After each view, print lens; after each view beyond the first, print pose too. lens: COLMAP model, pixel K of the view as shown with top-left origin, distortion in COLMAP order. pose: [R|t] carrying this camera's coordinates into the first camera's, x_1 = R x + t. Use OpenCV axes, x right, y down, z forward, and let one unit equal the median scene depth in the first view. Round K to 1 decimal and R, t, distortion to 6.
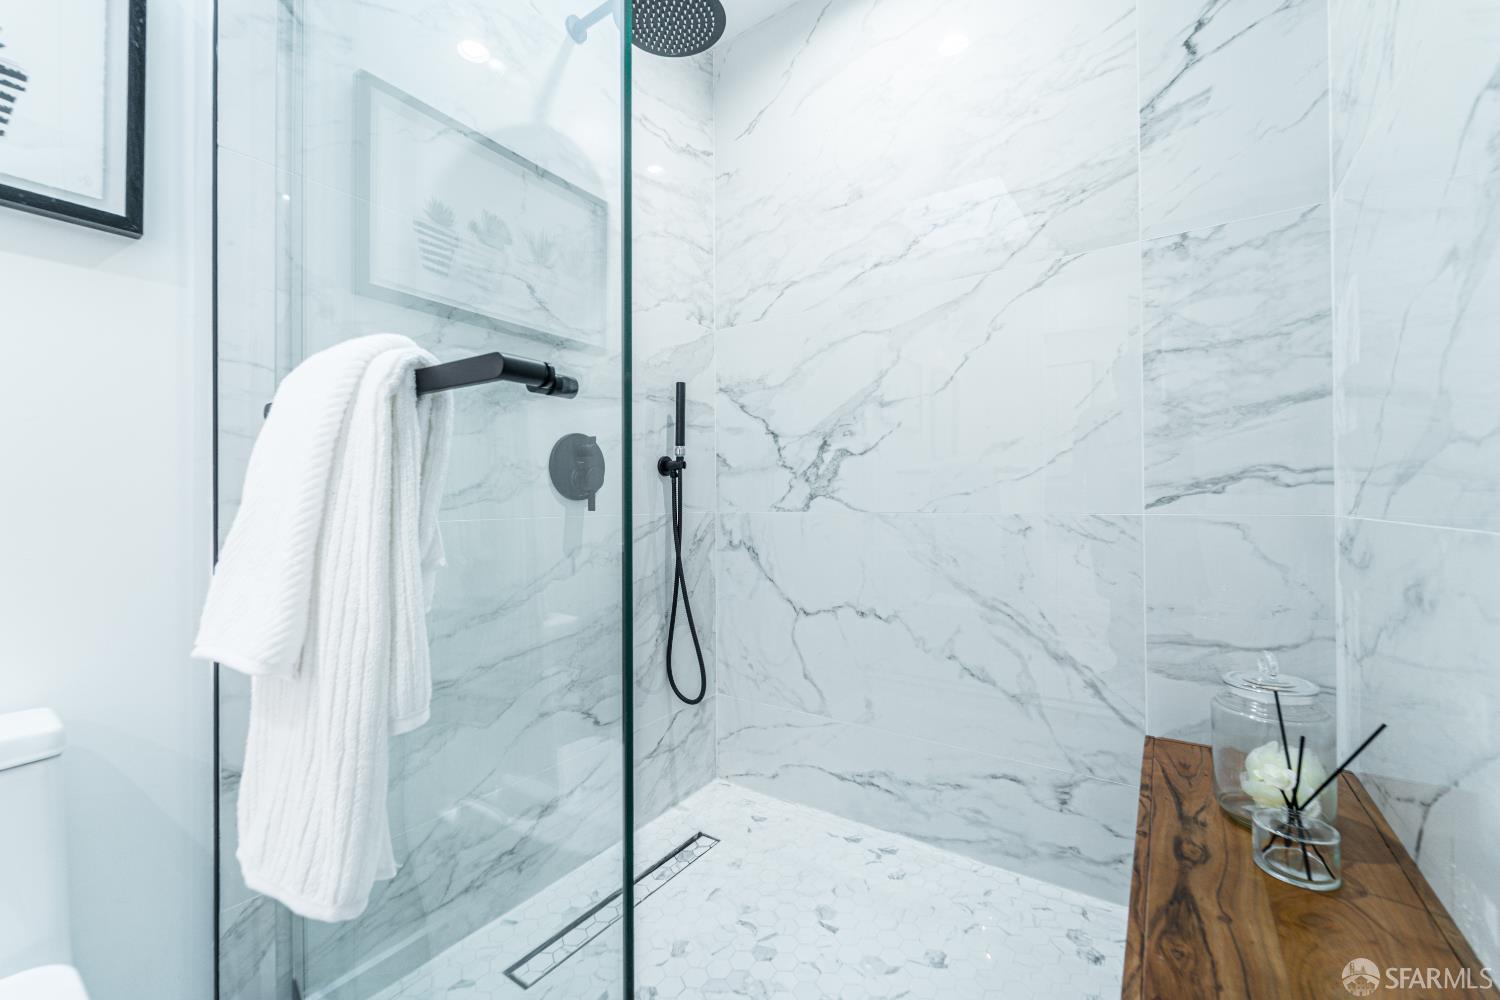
lens RADIAL K [[591.8, 0, 750.0], [0, 591.8, 500.0], [0, 0, 1]] dist [0.001648, -0.003206]
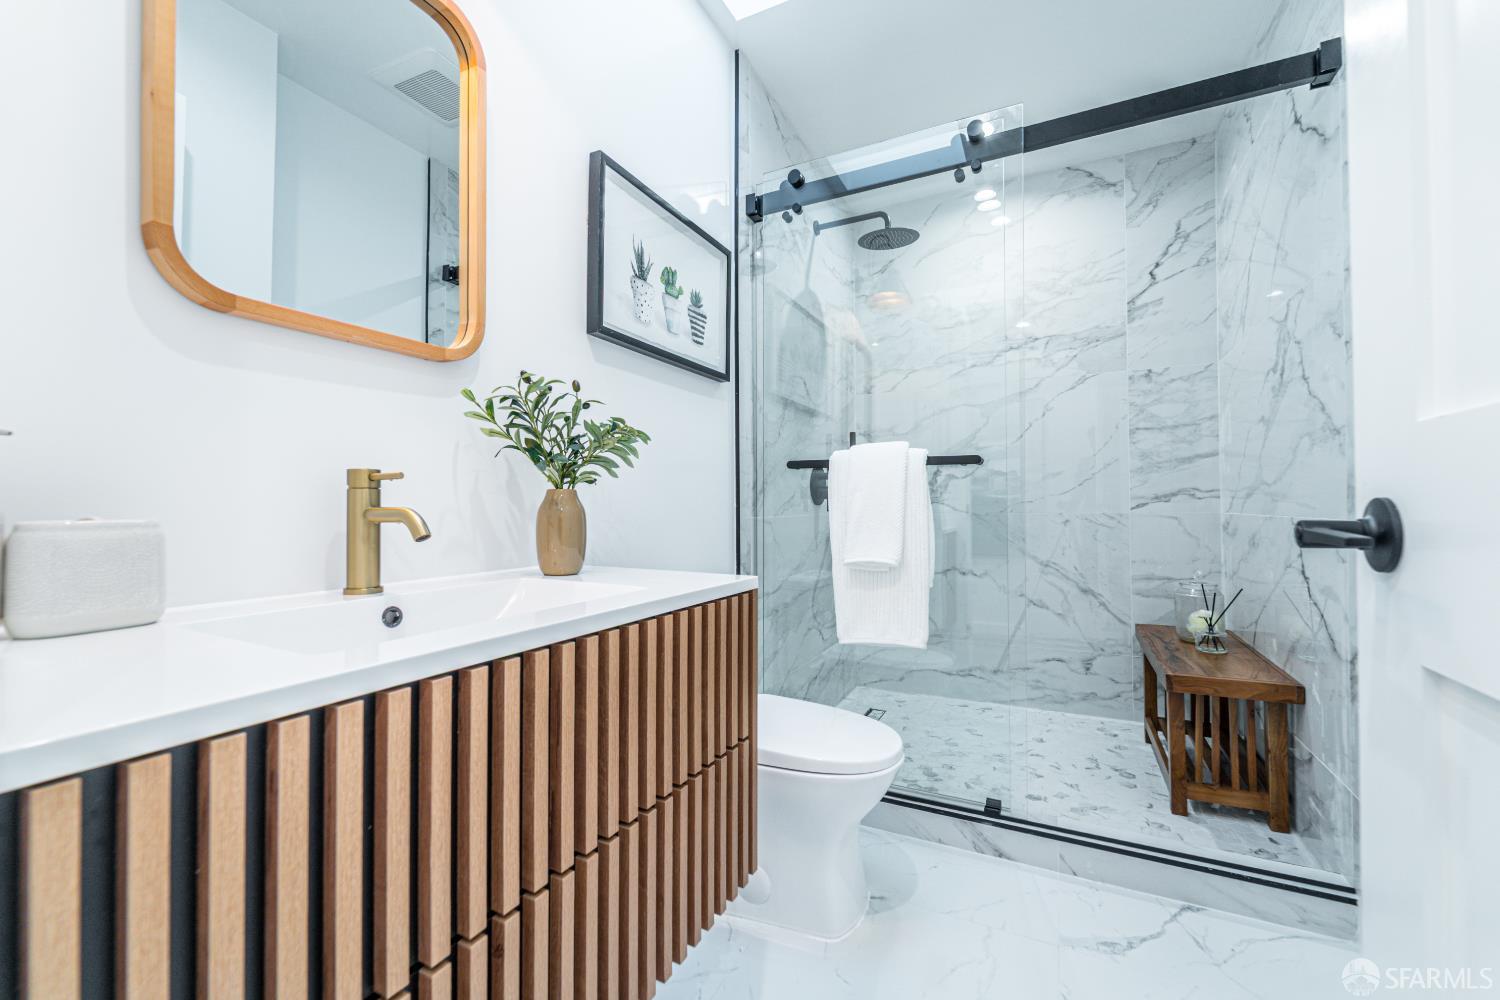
lens RADIAL K [[594.4, 0, 745.1], [0, 594.4, 501.4], [0, 0, 1]] dist [-0.001017, -0.000257]
pose [[0.992332, 0.002145, 0.123583, -0.836327], [-0.001081, 0.999962, -0.008676, 0.005460], [-0.123597, 0.008476, 0.992296, -0.781978]]
